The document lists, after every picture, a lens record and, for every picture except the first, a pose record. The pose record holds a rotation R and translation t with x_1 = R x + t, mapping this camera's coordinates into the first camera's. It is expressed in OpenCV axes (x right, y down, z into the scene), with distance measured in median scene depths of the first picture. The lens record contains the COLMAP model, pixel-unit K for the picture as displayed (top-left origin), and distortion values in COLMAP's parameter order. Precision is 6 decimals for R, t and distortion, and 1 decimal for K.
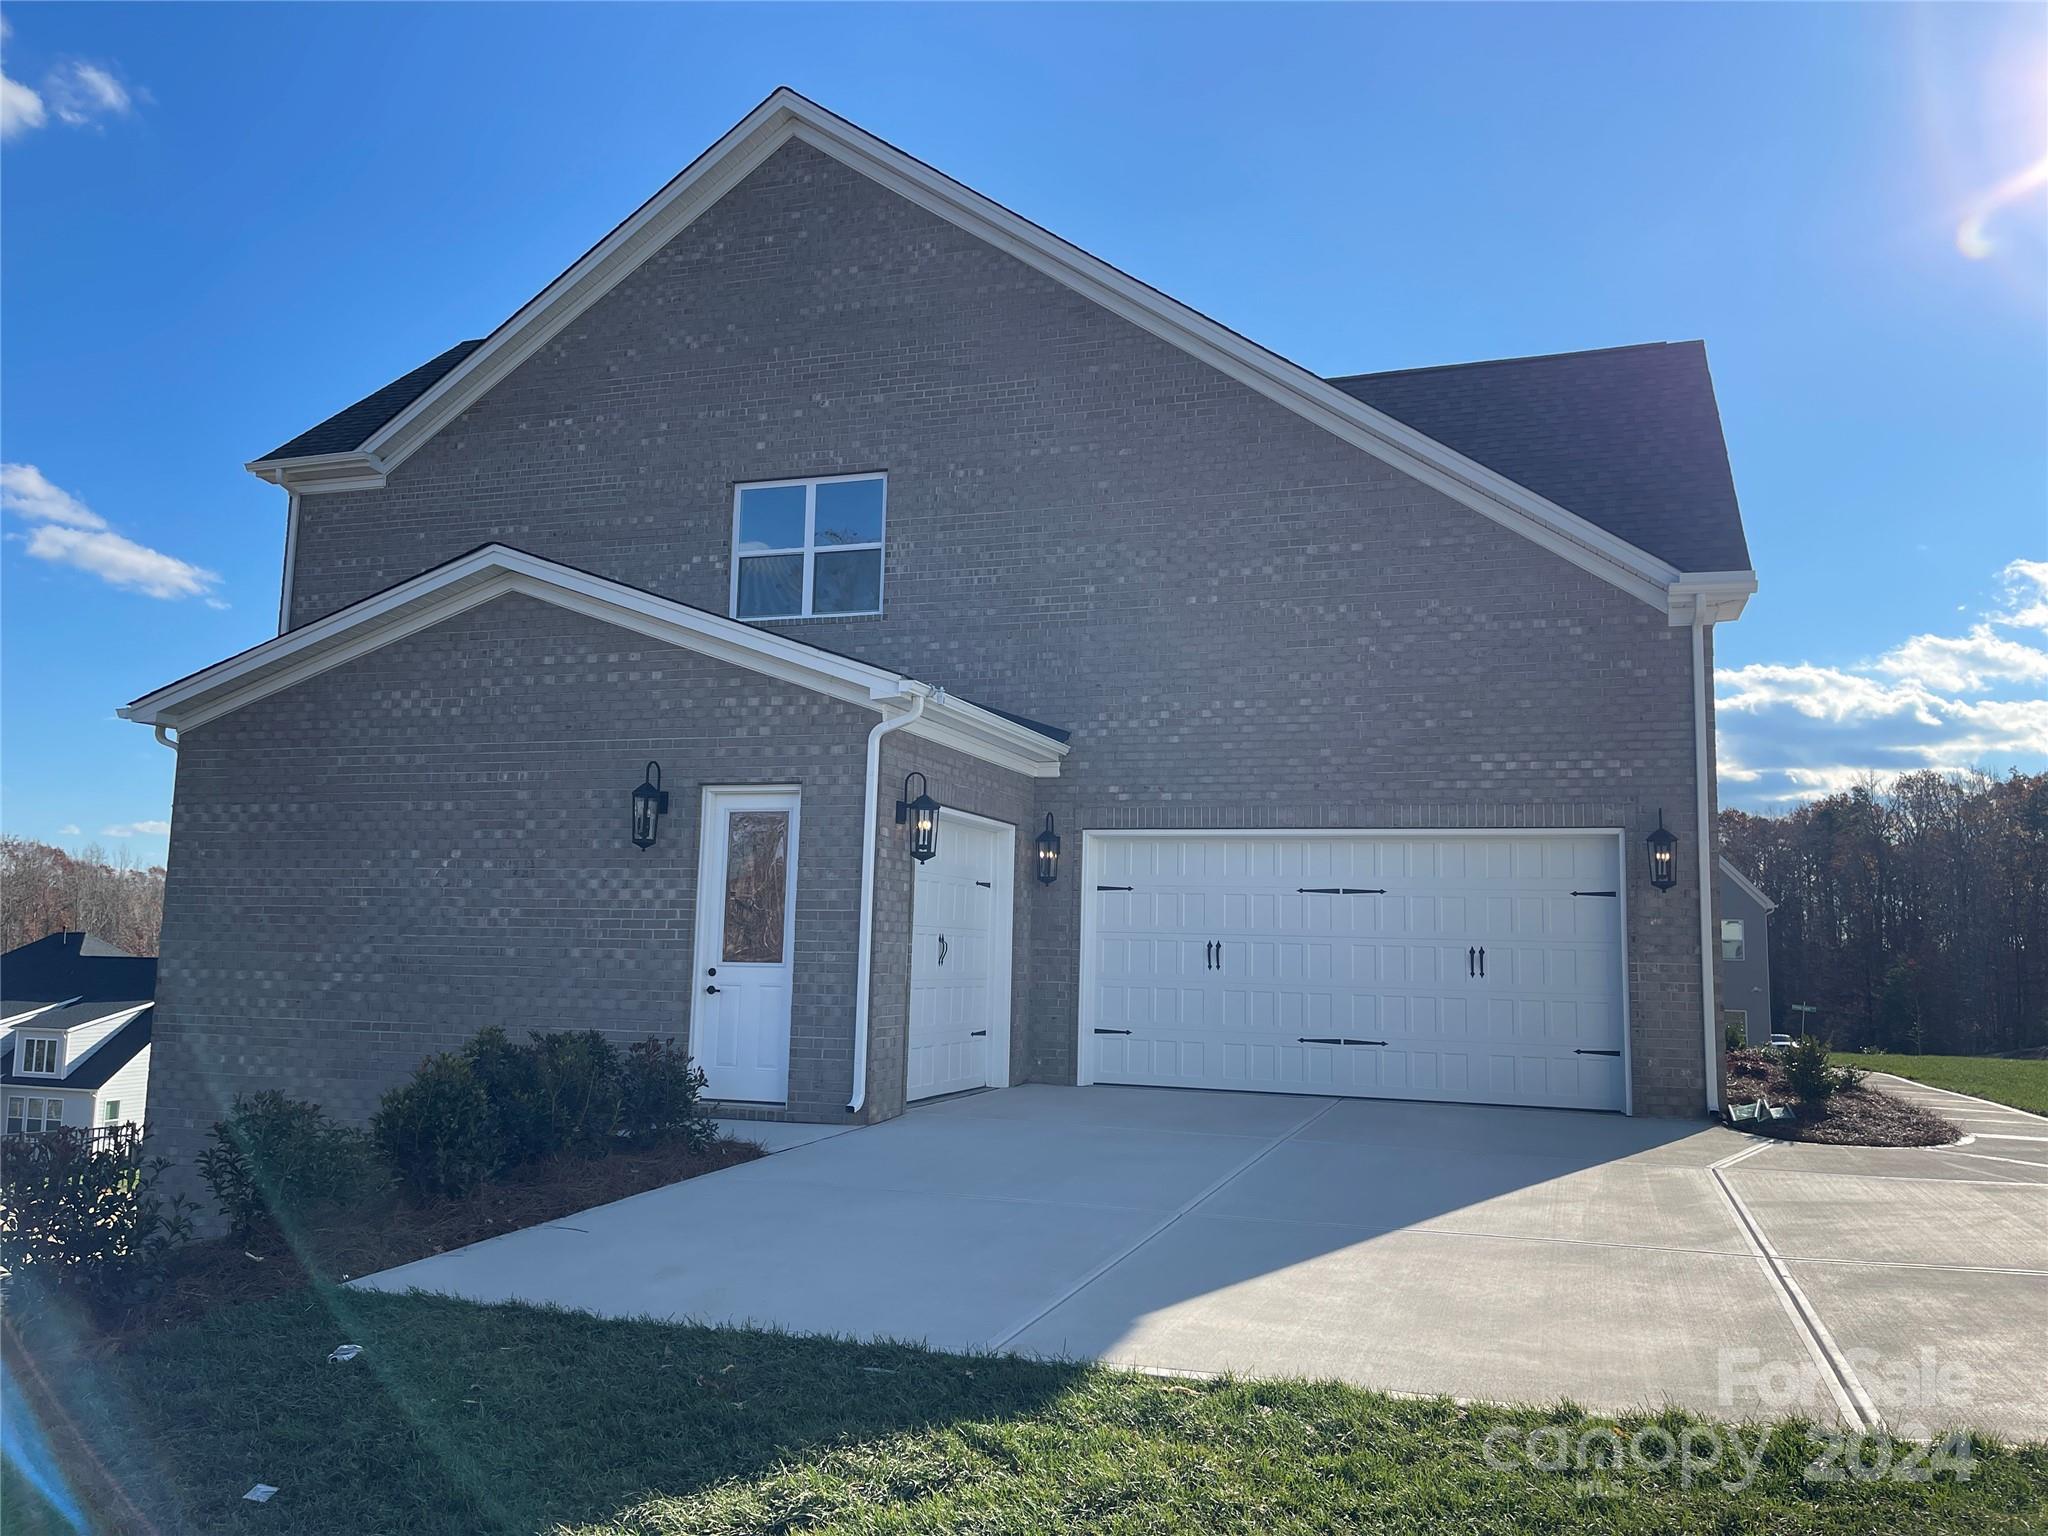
lens RADIAL K [[1520.0, 0, 1024.5], [0, 1520.0, 756.4], [0, 0, 1]] dist [0.069418, -0.005614]
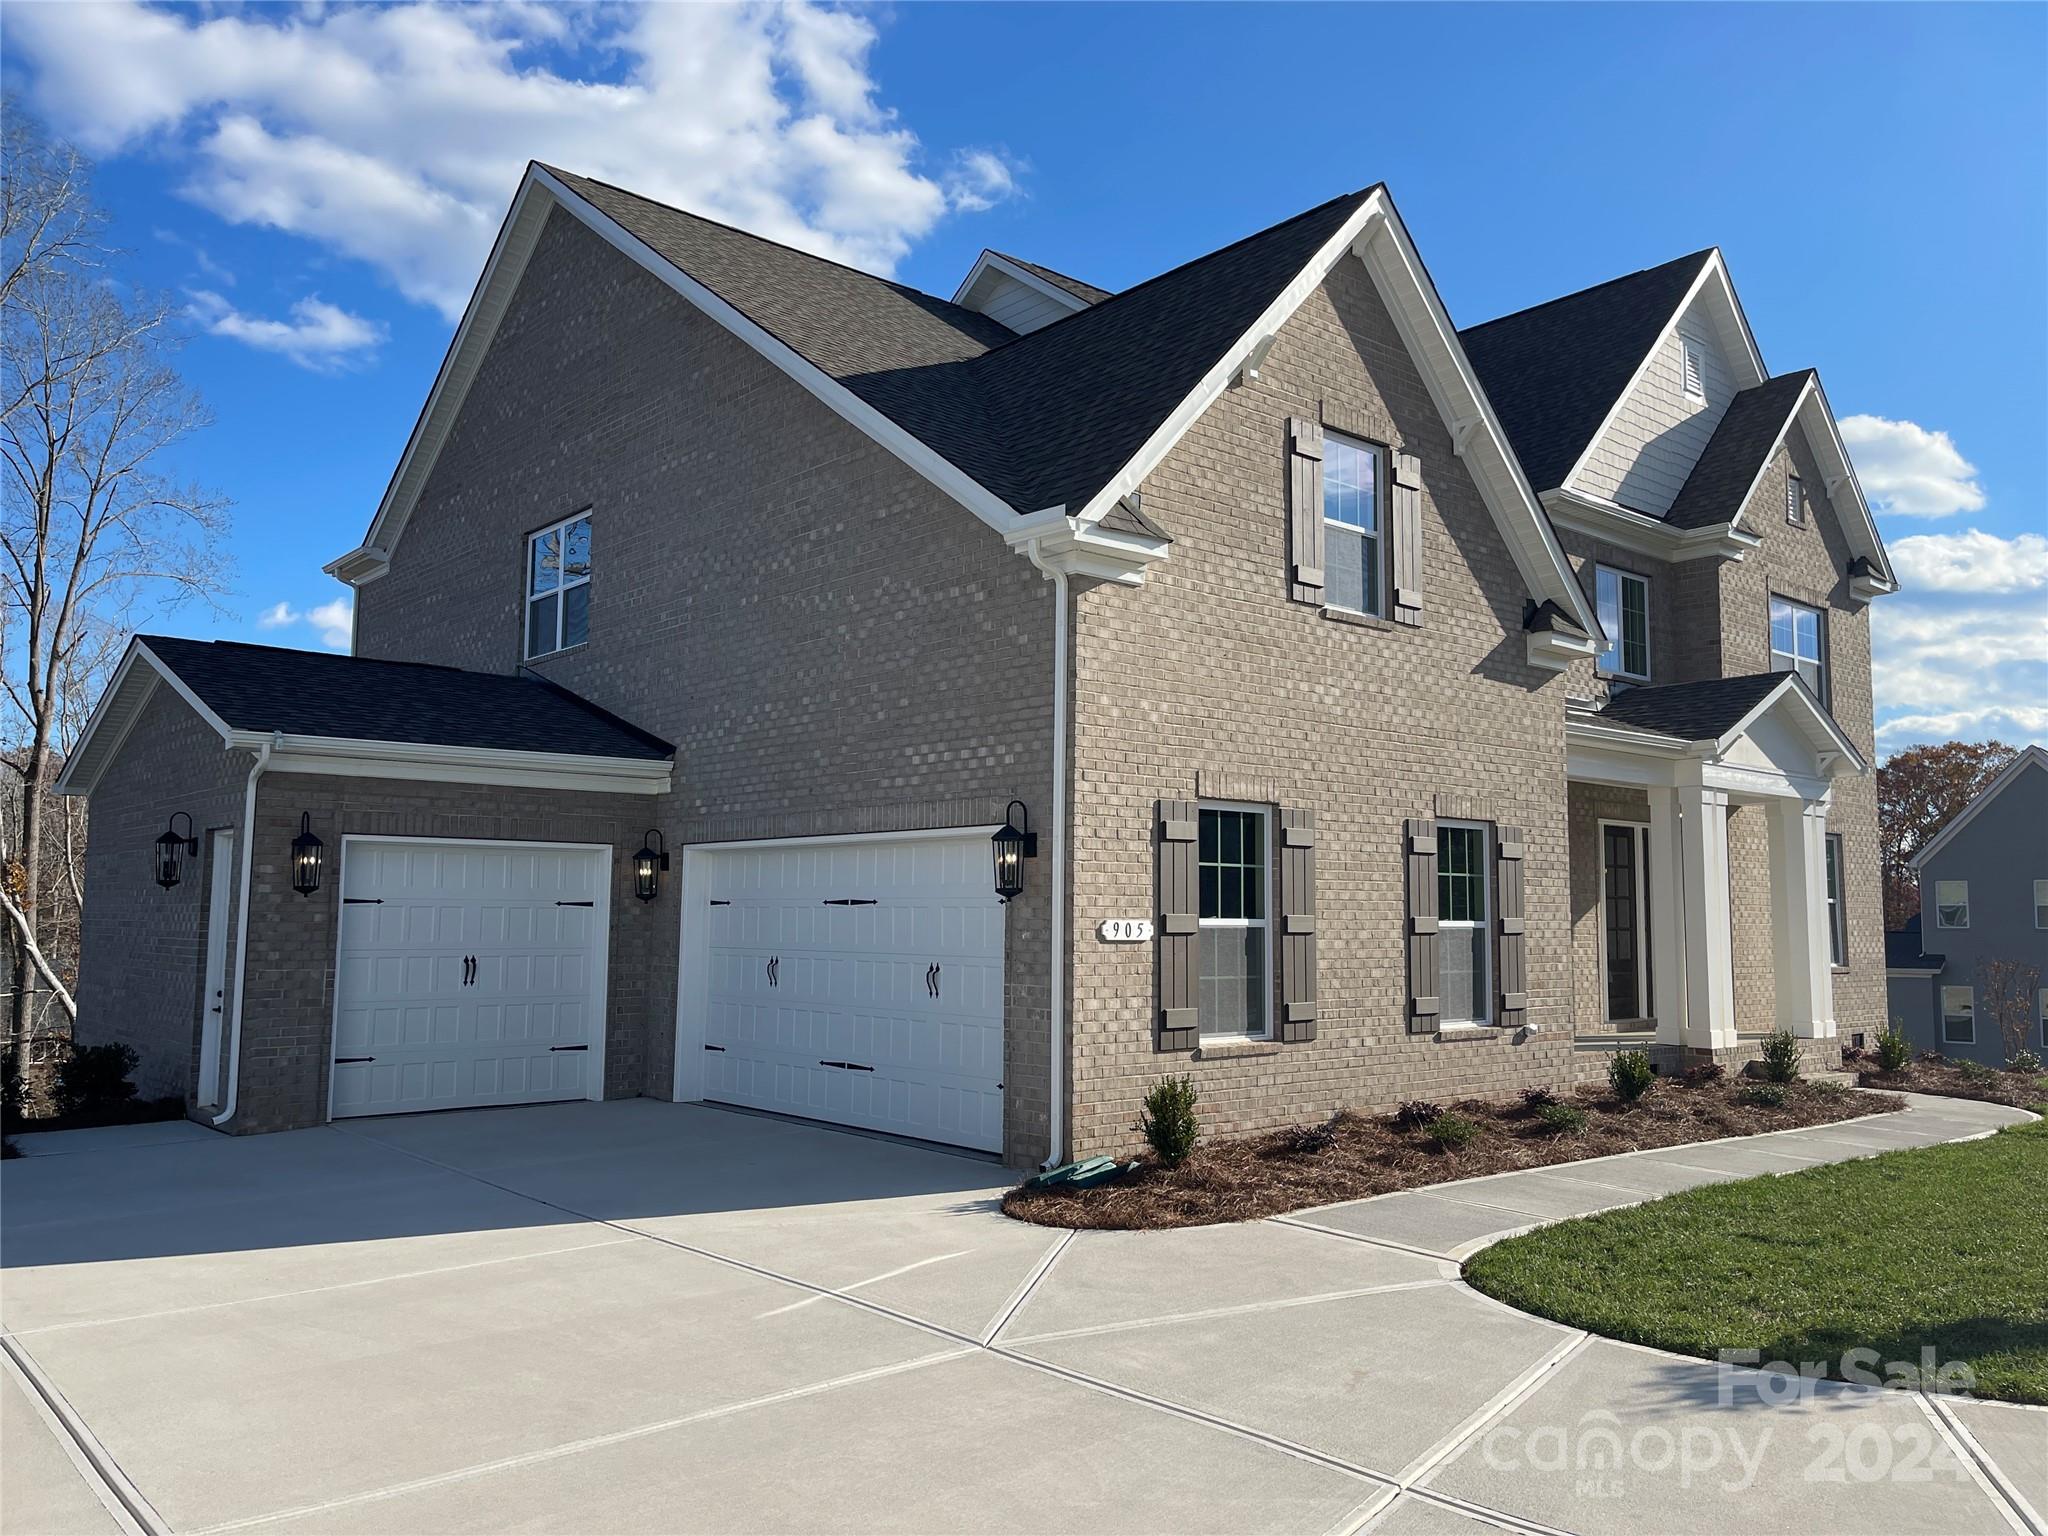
lens RADIAL K [[1520.0, 0, 1024.5], [0, 1520.0, 756.4], [0, 0, 1]] dist [0.069418, -0.005614]
pose [[0.866829, -0.066983, -0.494085, 0.803210], [0.074770, 0.997193, -0.004011, 0.012755], [0.492967, -0.033466, 0.869404, 0.272033]]
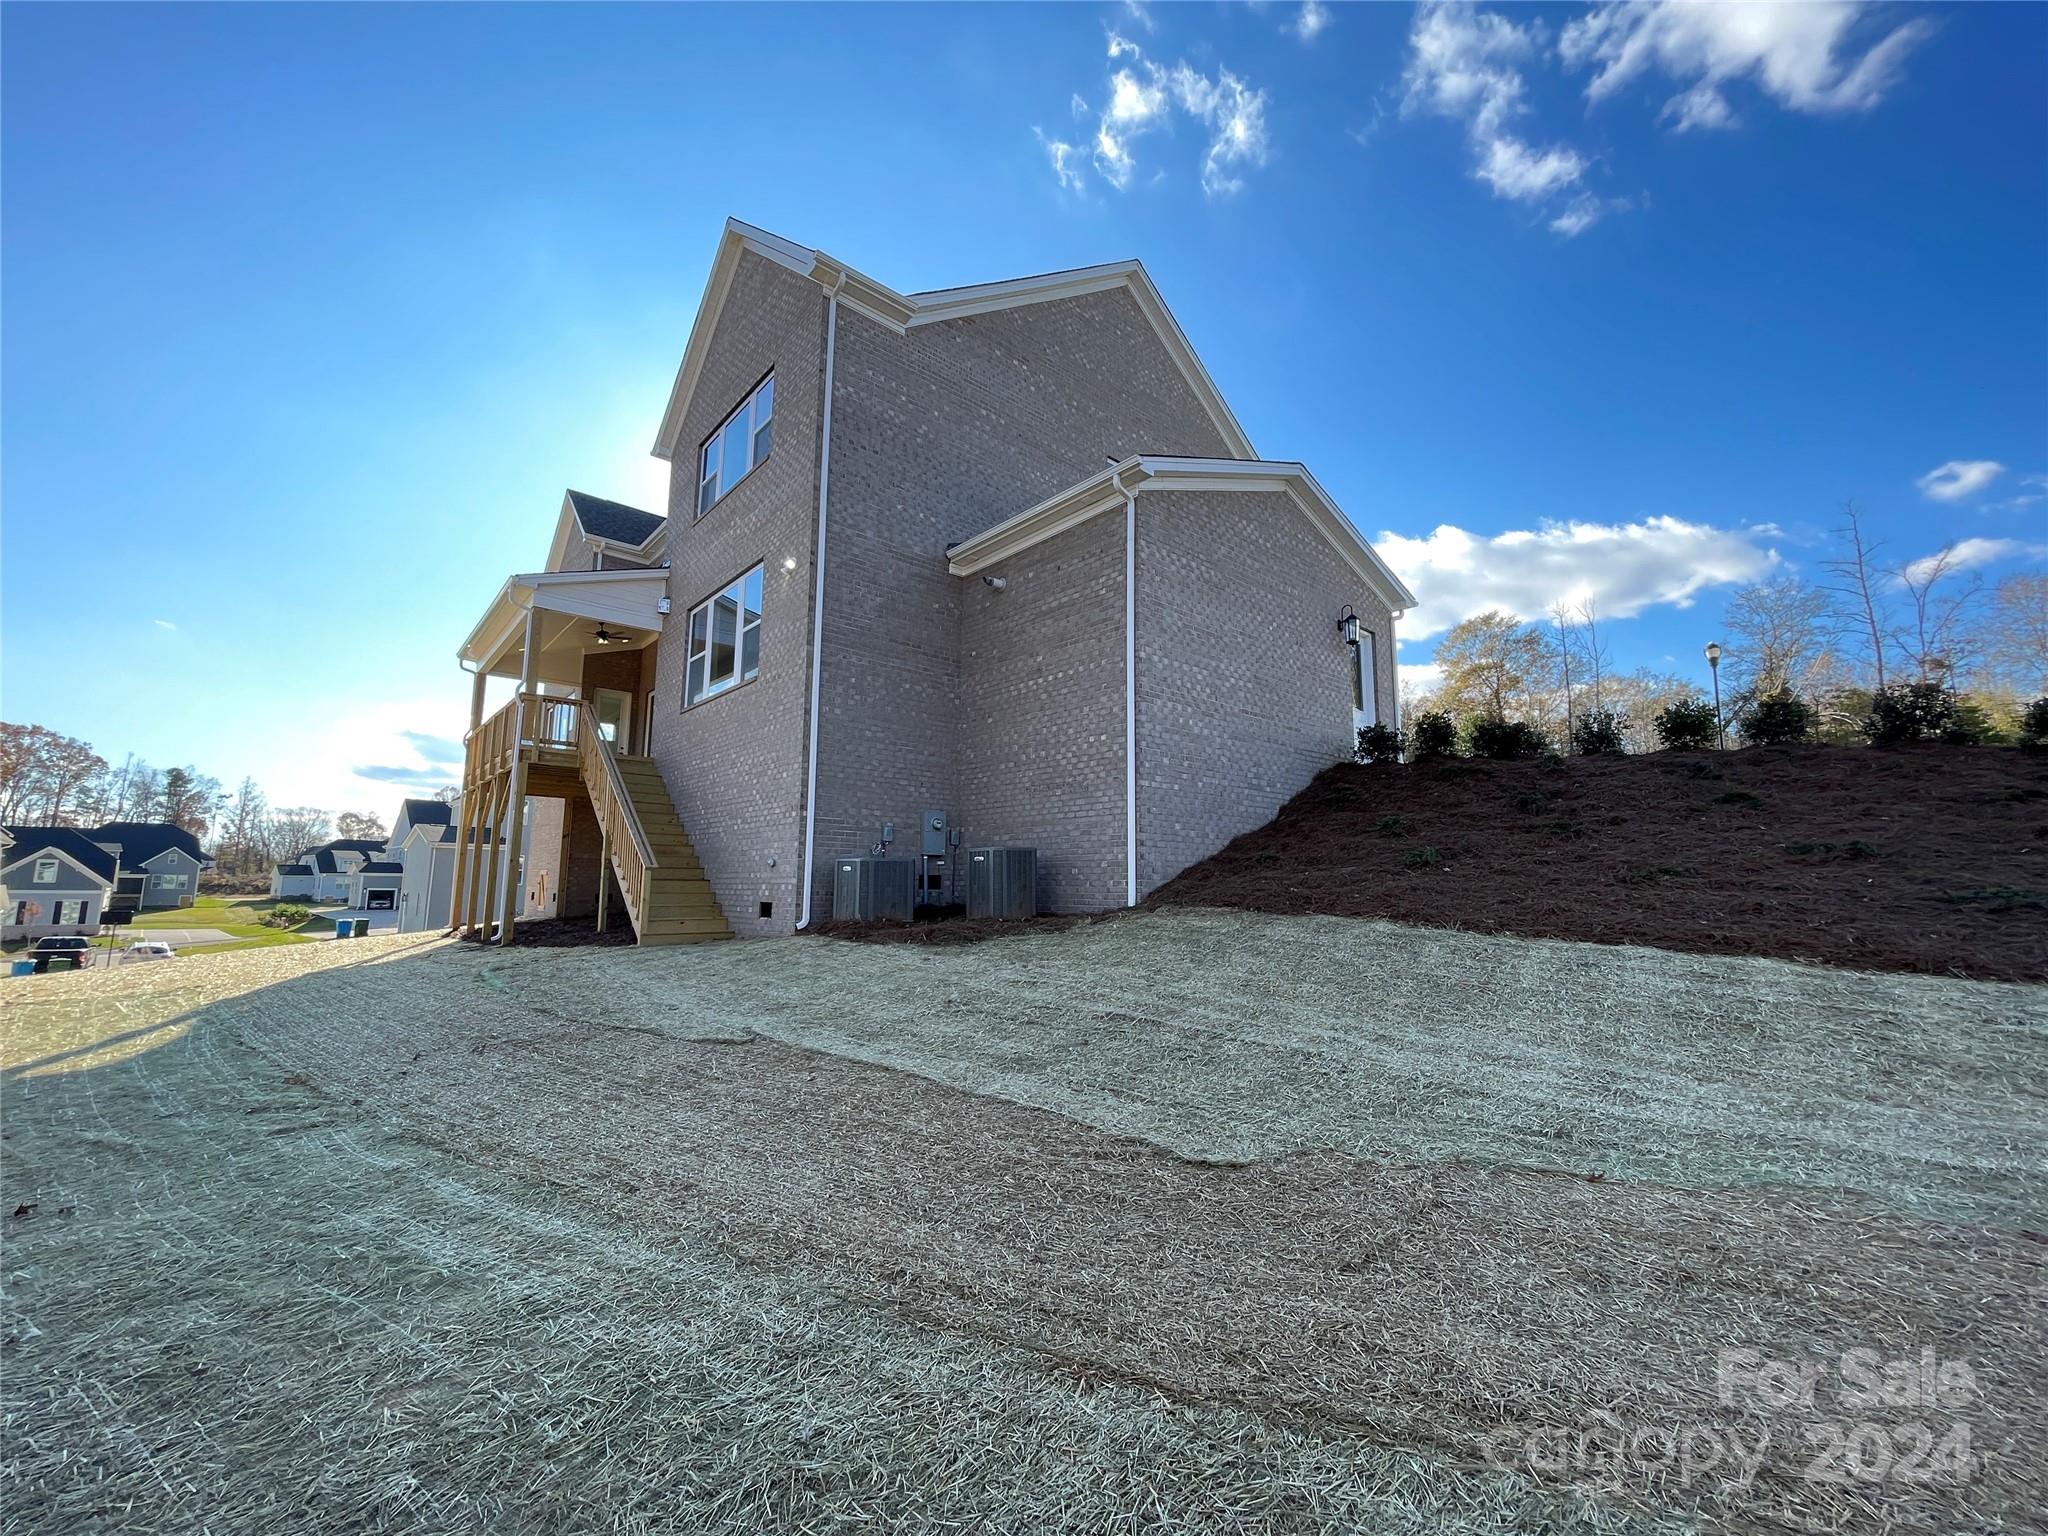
lens RADIAL K [[816.1, 0, 1024.9], [0, 816.1, 777.1], [0, 0, 1]] dist [0.001166, 0.000450]
pose [[0.503590, 0.096774, 0.858506, -1.253980], [-0.104554, 0.993230, -0.050631, 0.303230], [-0.857593, -0.064263, 0.510298, 0.722678]]
